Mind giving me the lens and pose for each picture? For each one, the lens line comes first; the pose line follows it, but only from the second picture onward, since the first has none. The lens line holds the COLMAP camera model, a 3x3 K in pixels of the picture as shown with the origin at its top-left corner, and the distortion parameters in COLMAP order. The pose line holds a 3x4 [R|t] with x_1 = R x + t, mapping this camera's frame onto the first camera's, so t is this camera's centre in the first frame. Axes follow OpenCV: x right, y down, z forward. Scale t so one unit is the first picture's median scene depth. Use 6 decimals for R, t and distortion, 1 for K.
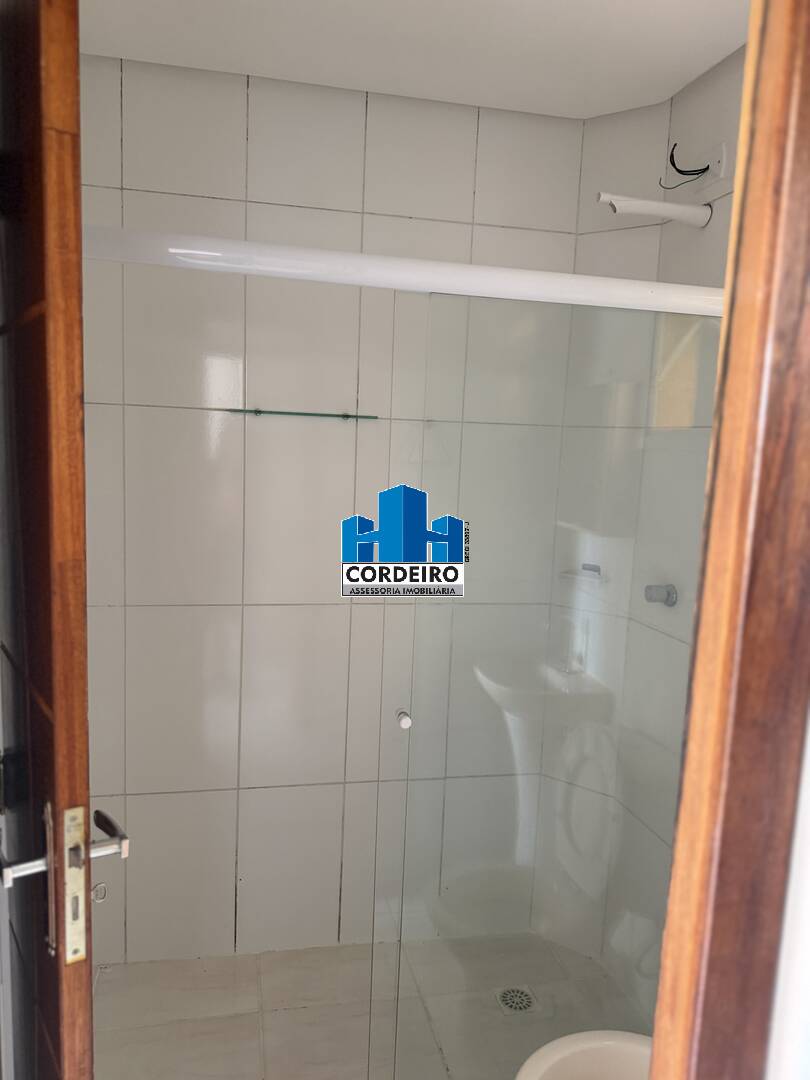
lens RADIAL K [[769.3, 0, 405.0], [0, 769.3, 540.0], [0, 0, 1]] dist [0.003519, -0.001529]
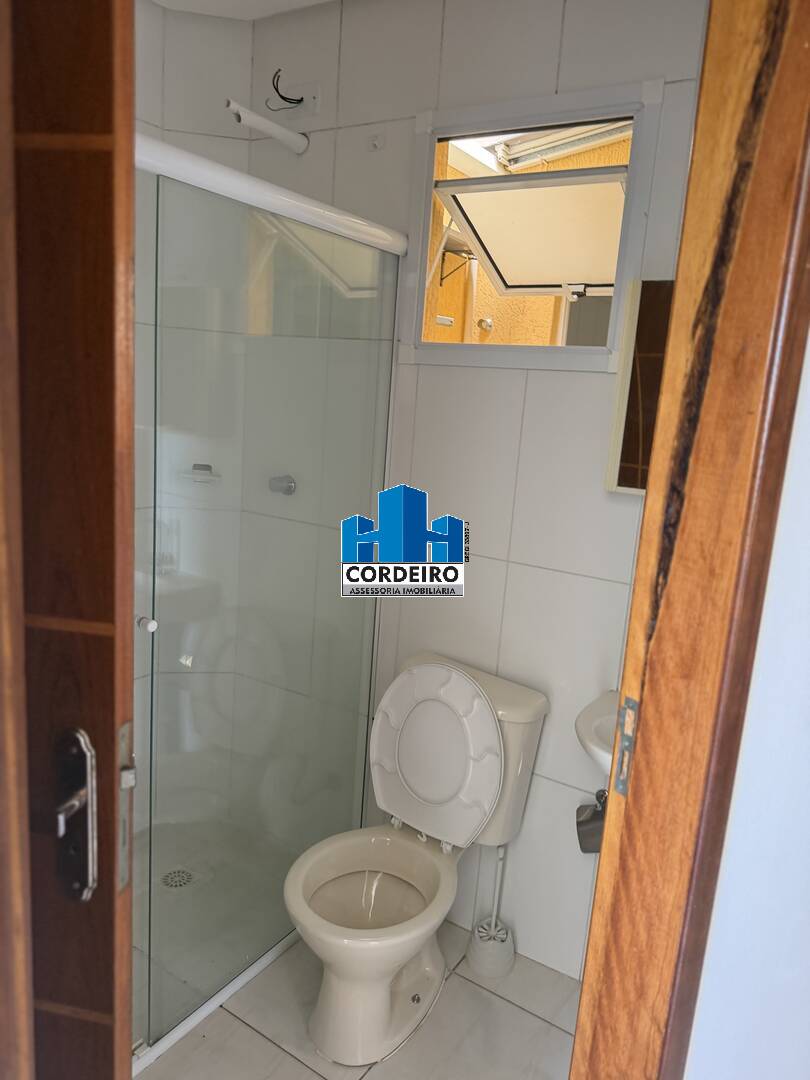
lens RADIAL K [[769.7, 0, 405.0], [0, 769.7, 540.0], [0, 0, 1]] dist [0.058645, -0.146321]
pose [[0.706383, -0.128090, 0.696143, -0.367775], [0.051309, 0.990169, 0.130128, 0.013913], [-0.705967, -0.056202, 0.706011, 0.061021]]
